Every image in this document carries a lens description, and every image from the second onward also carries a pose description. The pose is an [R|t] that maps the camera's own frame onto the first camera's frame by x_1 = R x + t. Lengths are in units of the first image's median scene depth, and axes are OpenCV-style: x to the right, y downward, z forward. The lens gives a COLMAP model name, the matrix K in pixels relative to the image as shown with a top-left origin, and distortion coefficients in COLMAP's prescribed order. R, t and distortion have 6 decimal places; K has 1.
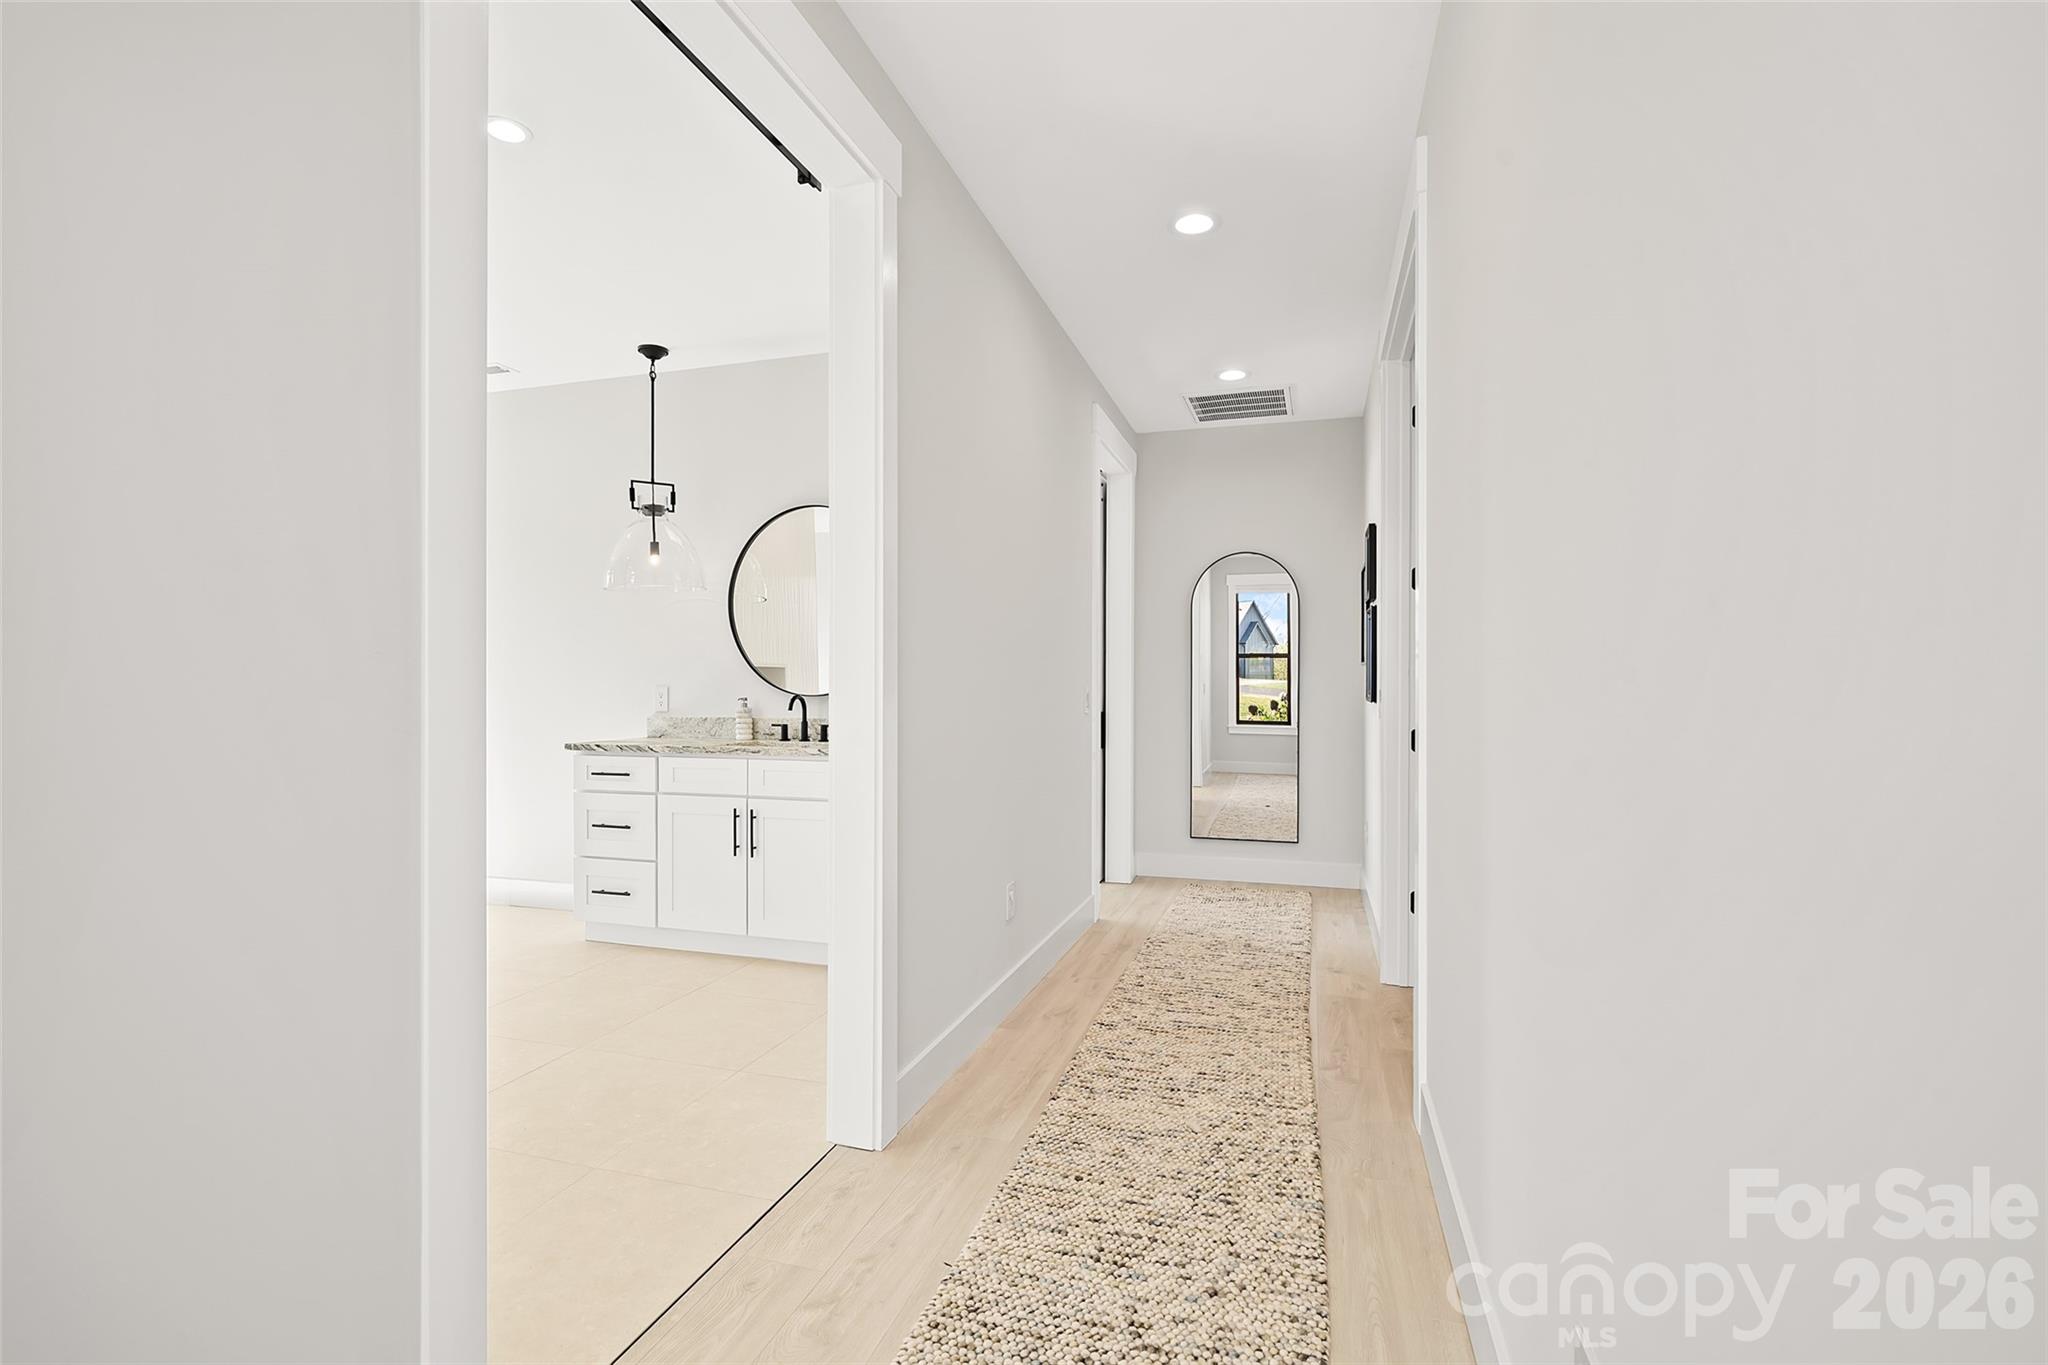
lens RADIAL K [[938.2, 0, 1024.0], [0, 938.2, 682.5], [0, 0, 1]] dist [-0.000997, 0.000250]
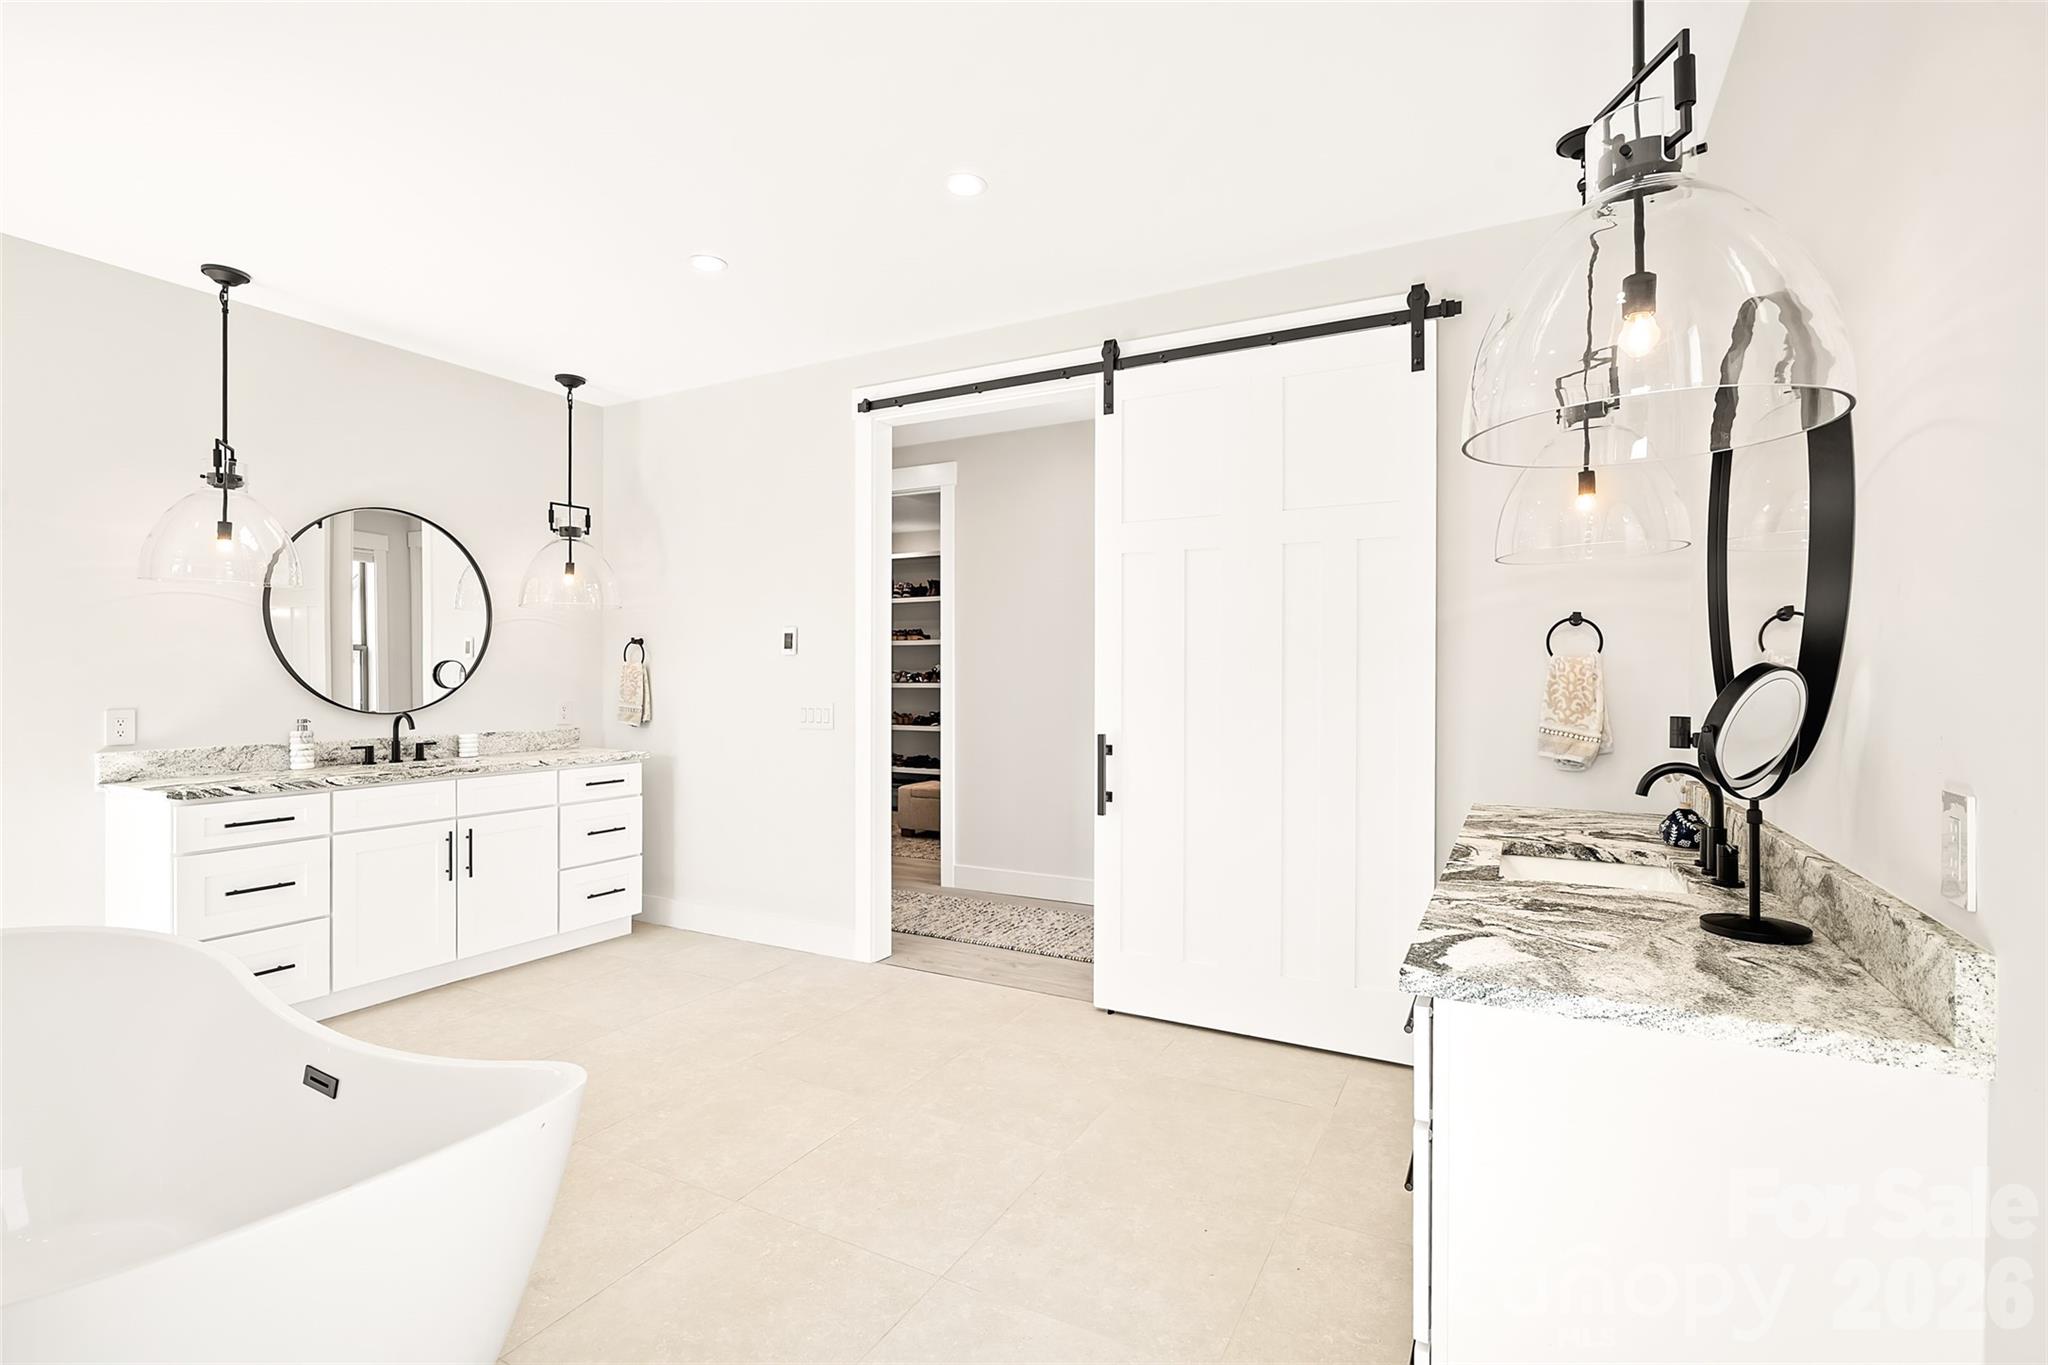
lens RADIAL K [[938.2, 0, 1024.0], [0, 938.2, 682.5], [0, 0, 1]] dist [-0.000997, 0.000250]
pose [[0.199669, -0.008856, 0.979823, -1.059654], [-0.002174, 0.999953, 0.009481, -0.027153], [-0.979861, -0.004024, 0.199641, 0.217088]]
